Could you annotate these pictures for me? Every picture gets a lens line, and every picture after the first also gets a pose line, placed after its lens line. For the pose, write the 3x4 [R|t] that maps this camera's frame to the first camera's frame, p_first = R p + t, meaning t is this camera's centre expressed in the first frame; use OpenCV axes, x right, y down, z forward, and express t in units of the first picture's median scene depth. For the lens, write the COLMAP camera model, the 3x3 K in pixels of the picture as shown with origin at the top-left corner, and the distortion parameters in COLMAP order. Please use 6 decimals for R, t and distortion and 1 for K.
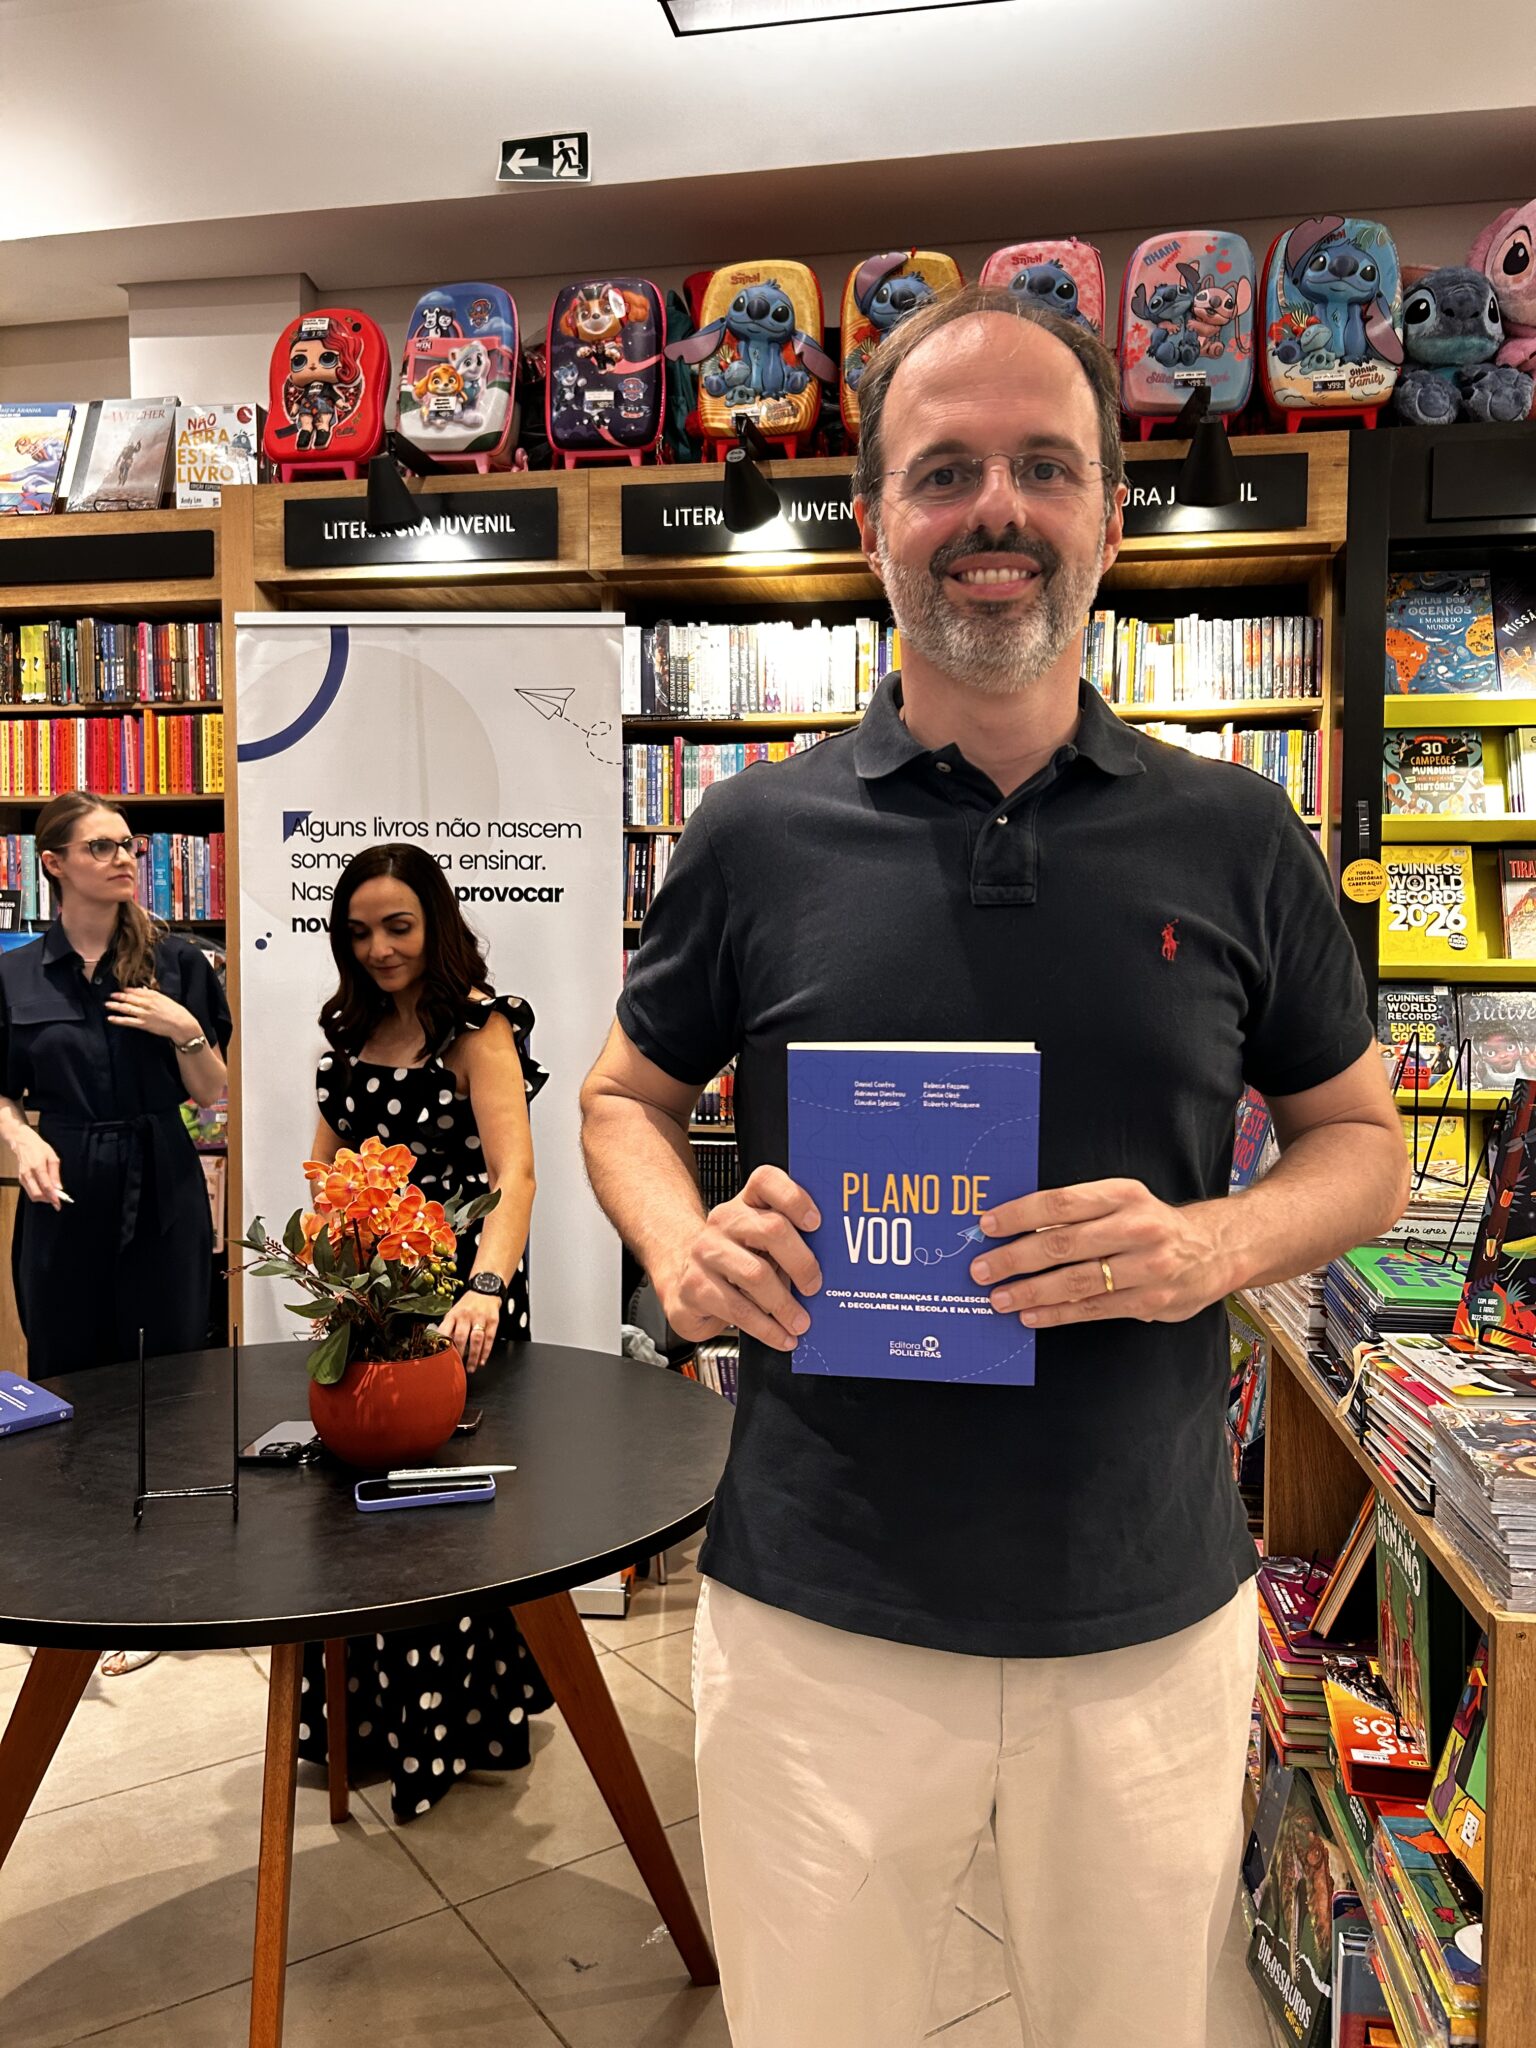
lens RADIAL K [[1586.3, 0, 768.0], [0, 1586.3, 1024.0], [0, 0, 1]] dist [-0.000113, 0.047605]
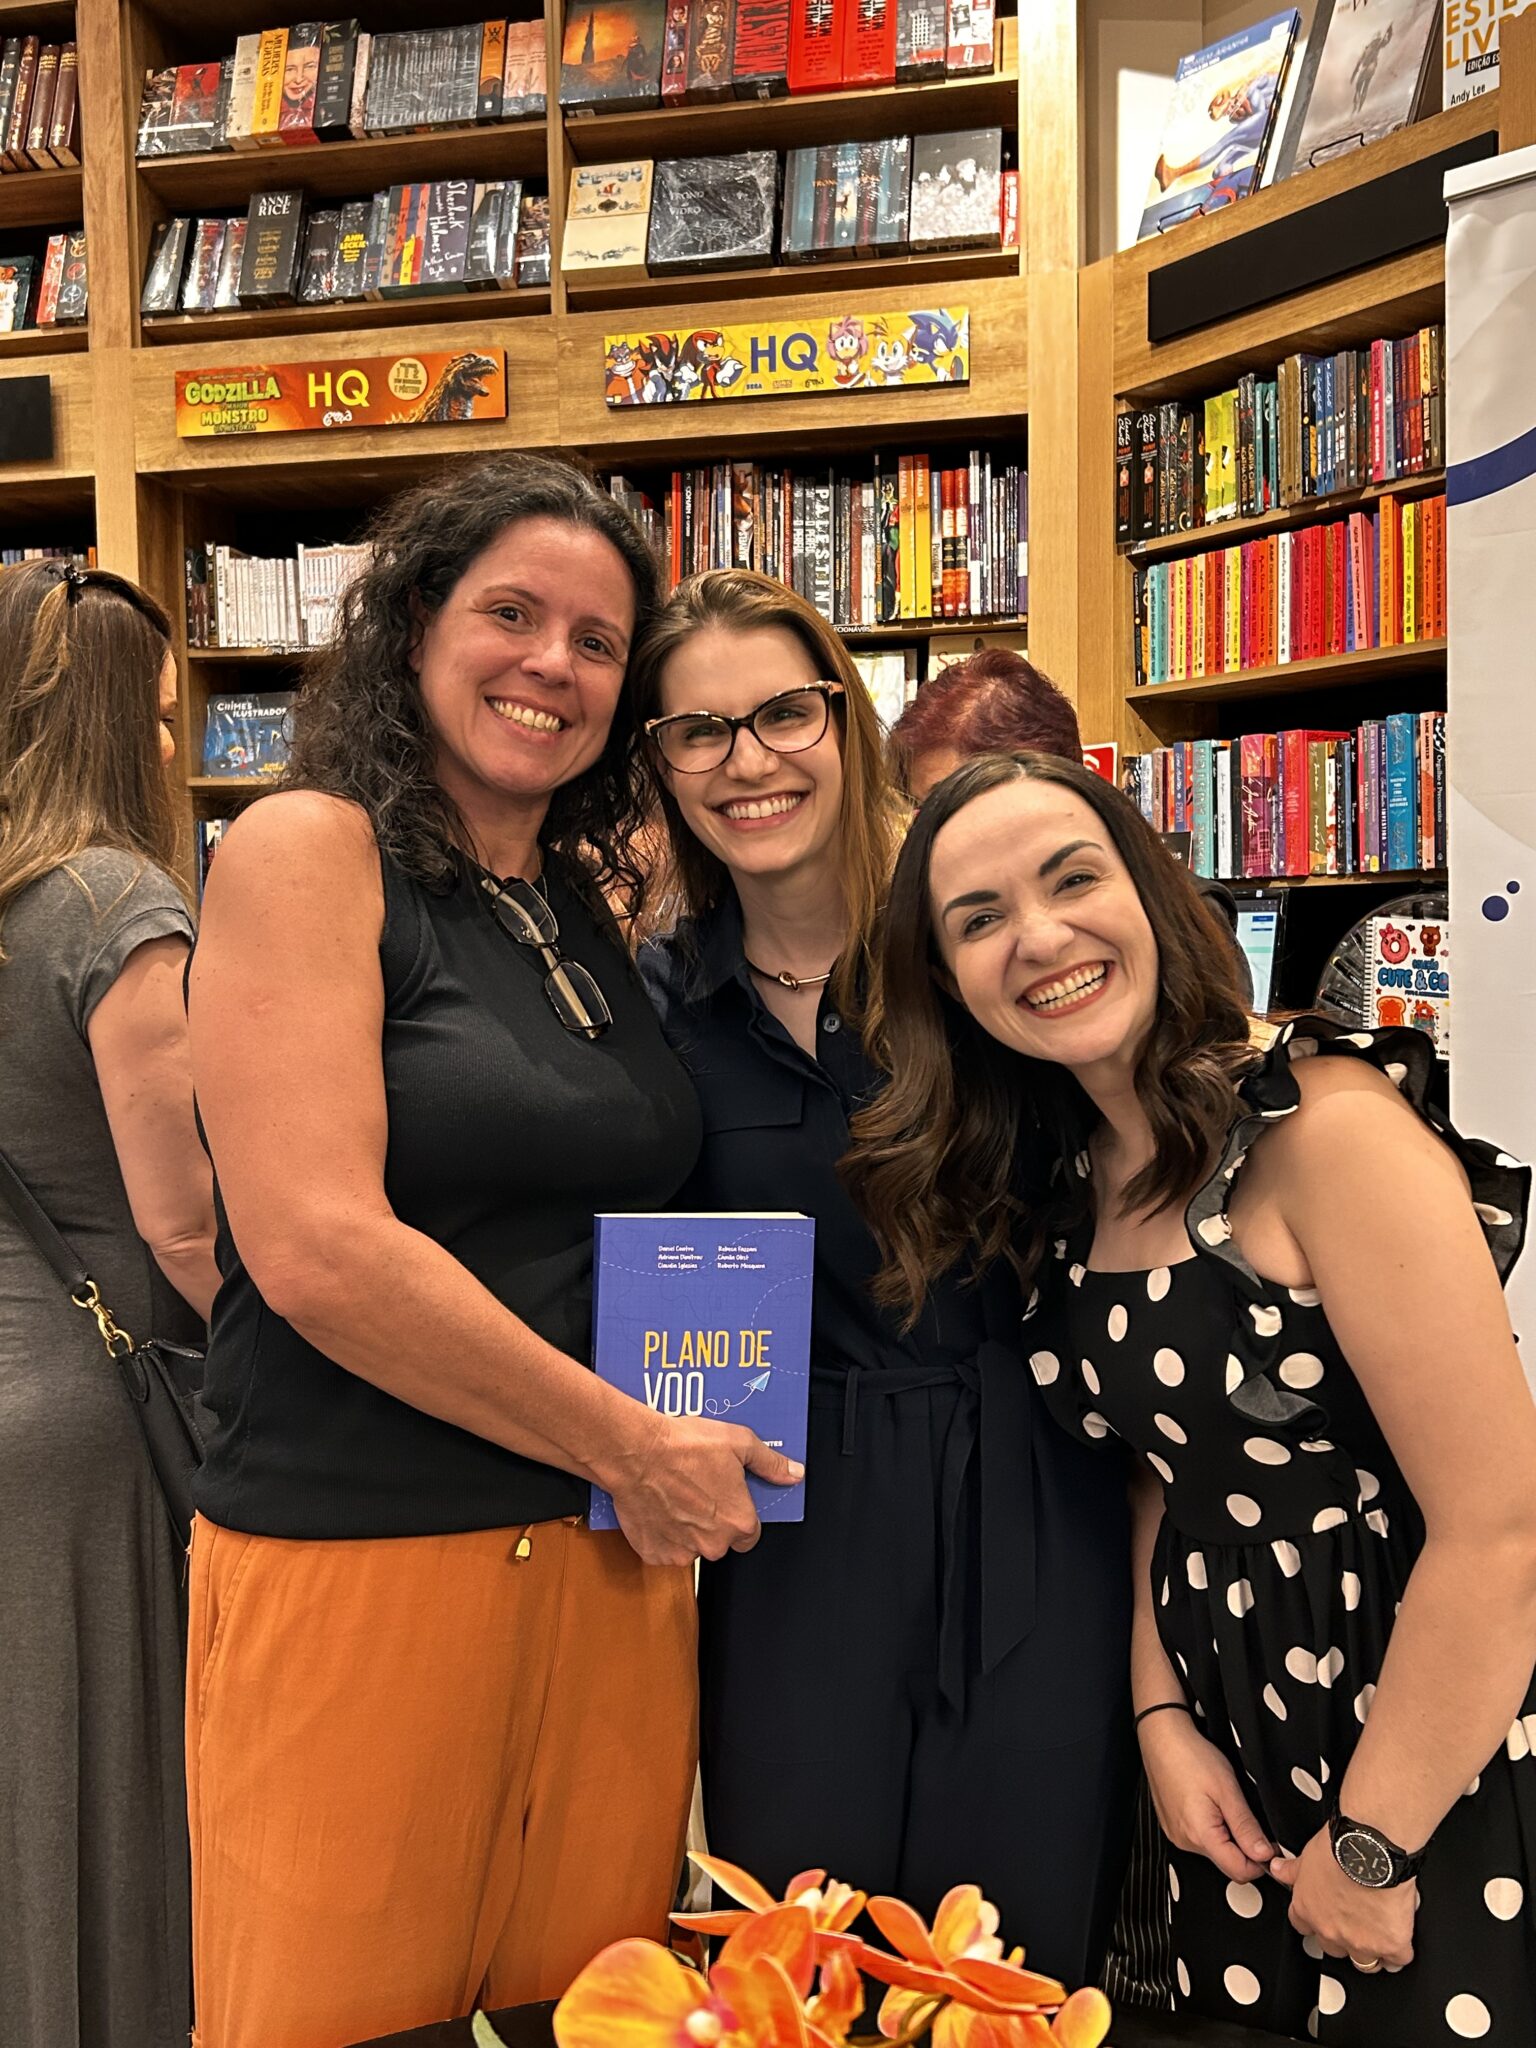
lens RADIAL K [[1918.2, 0, 774.7], [0, 1918.2, 1052.2], [0, 0, 1]] dist [0.015042, -0.021644]
pose [[0.702087, 0.023508, -0.711703, -0.058261], [-0.004393, 0.999579, 0.028684, -0.021439], [0.712078, -0.017012, 0.701894, 0.395865]]
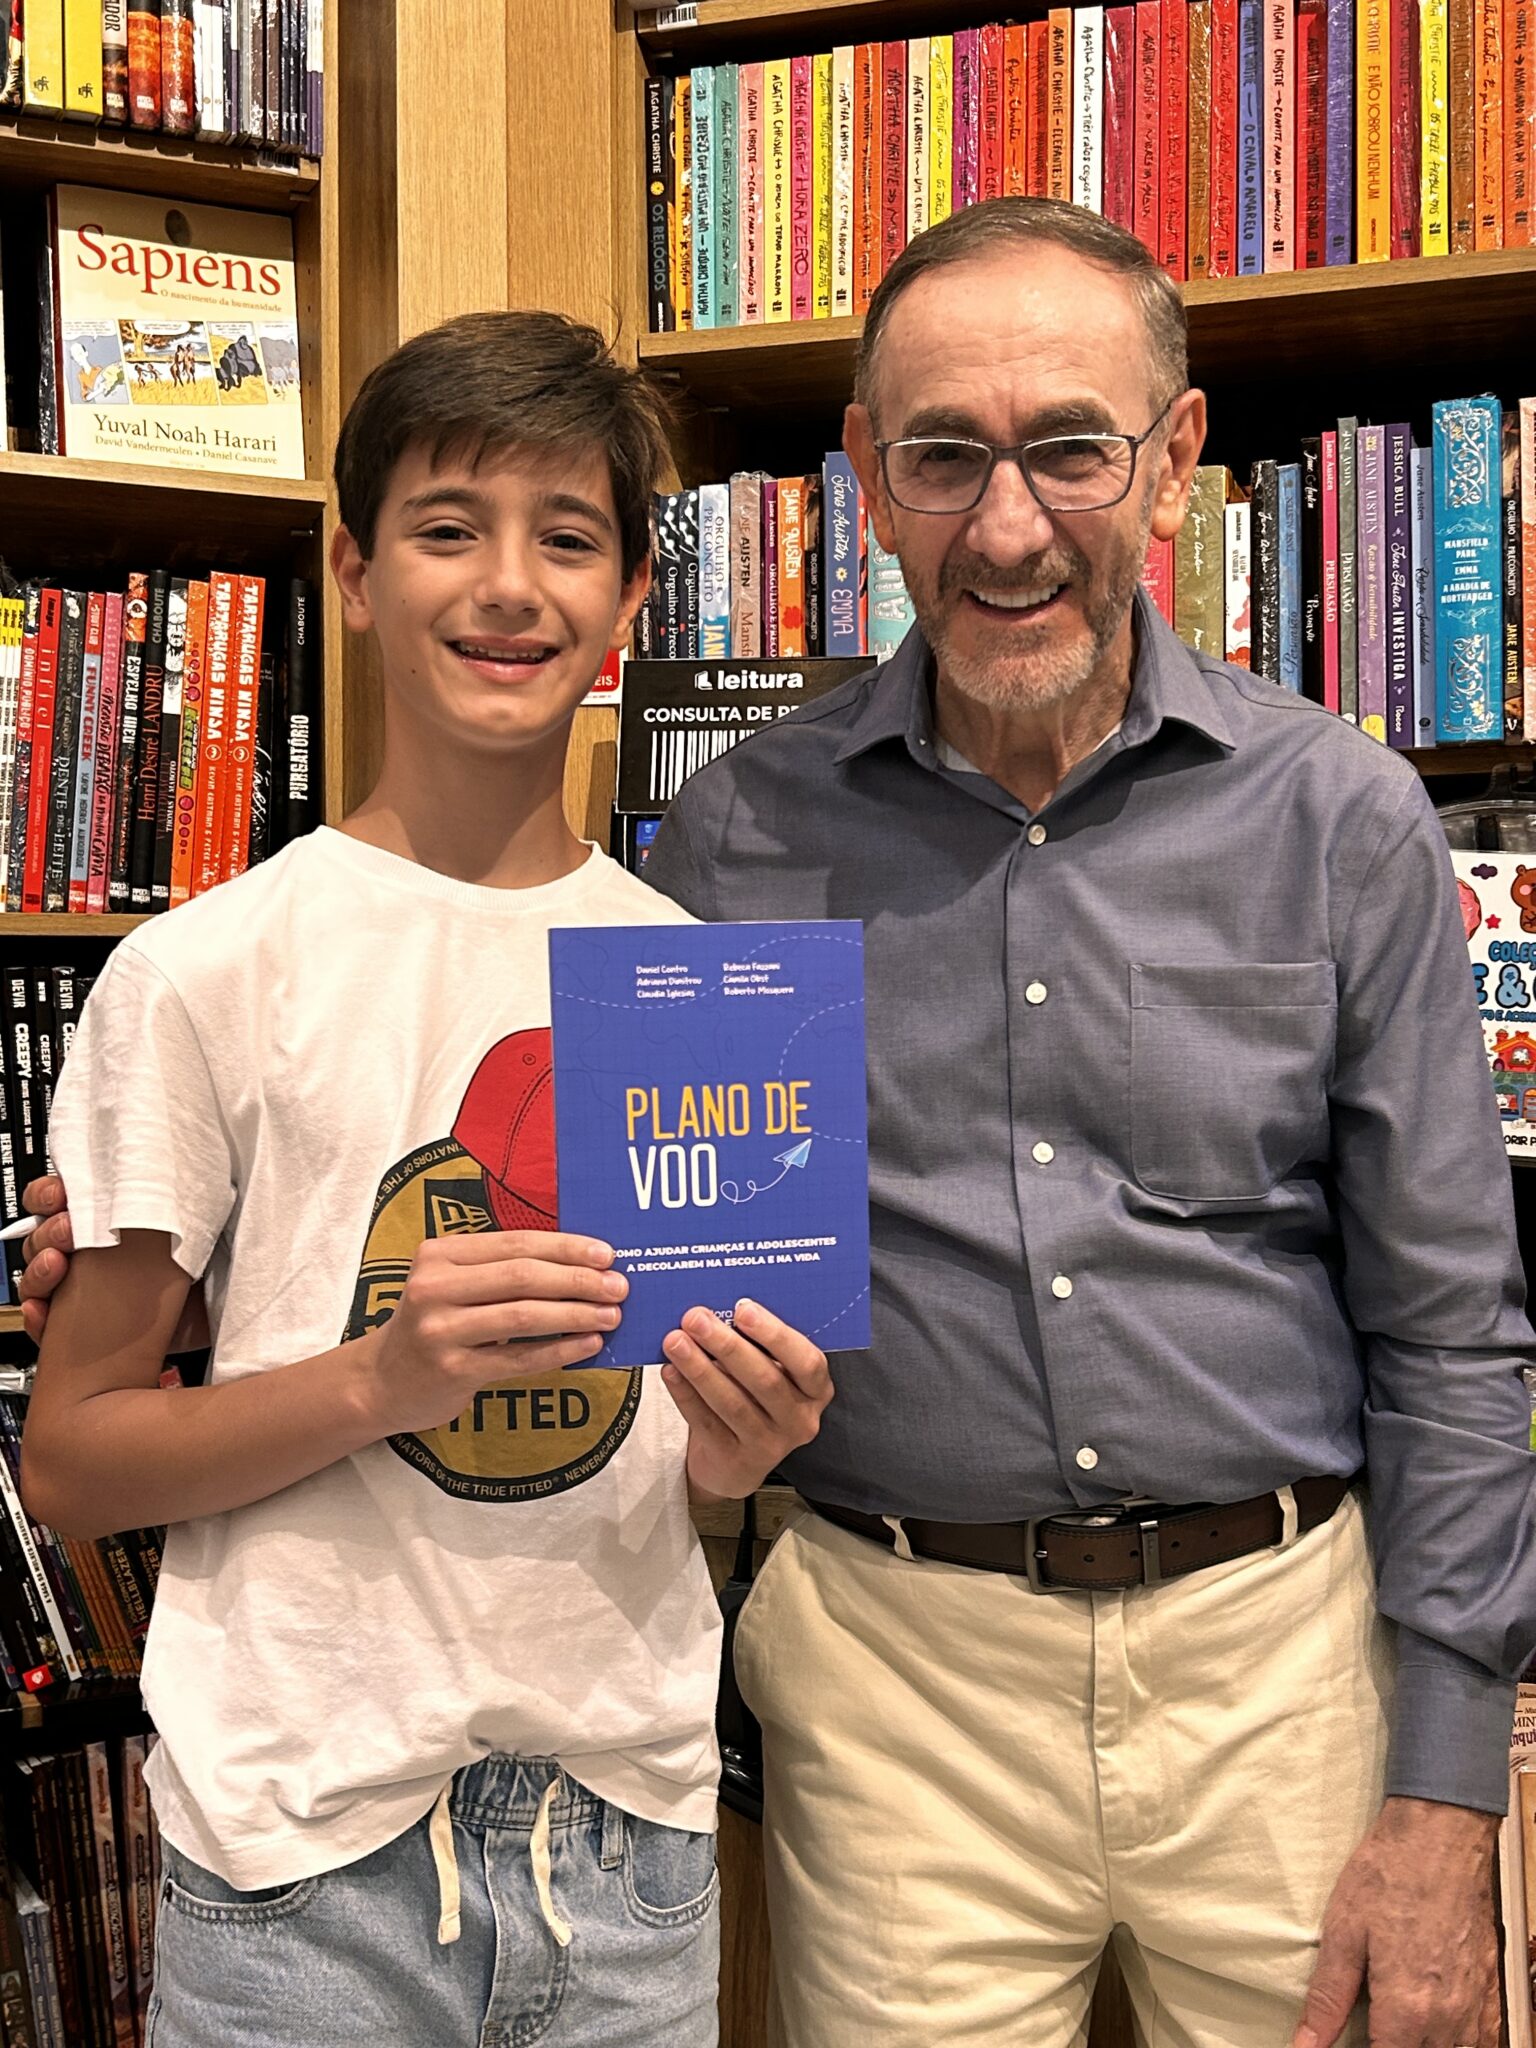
lens RADIAL K [[2460.4, 0, 768.0], [0, 2460.4, 1024.0], [0, 0, 1]] dist [0.140826, -0.393706]
pose [[0.989687, -0.008707, -0.142980, -0.466550], [0.003017, 0.999197, -0.039961, -0.006144], [0.143213, 0.039117, 0.988919, 0.640541]]
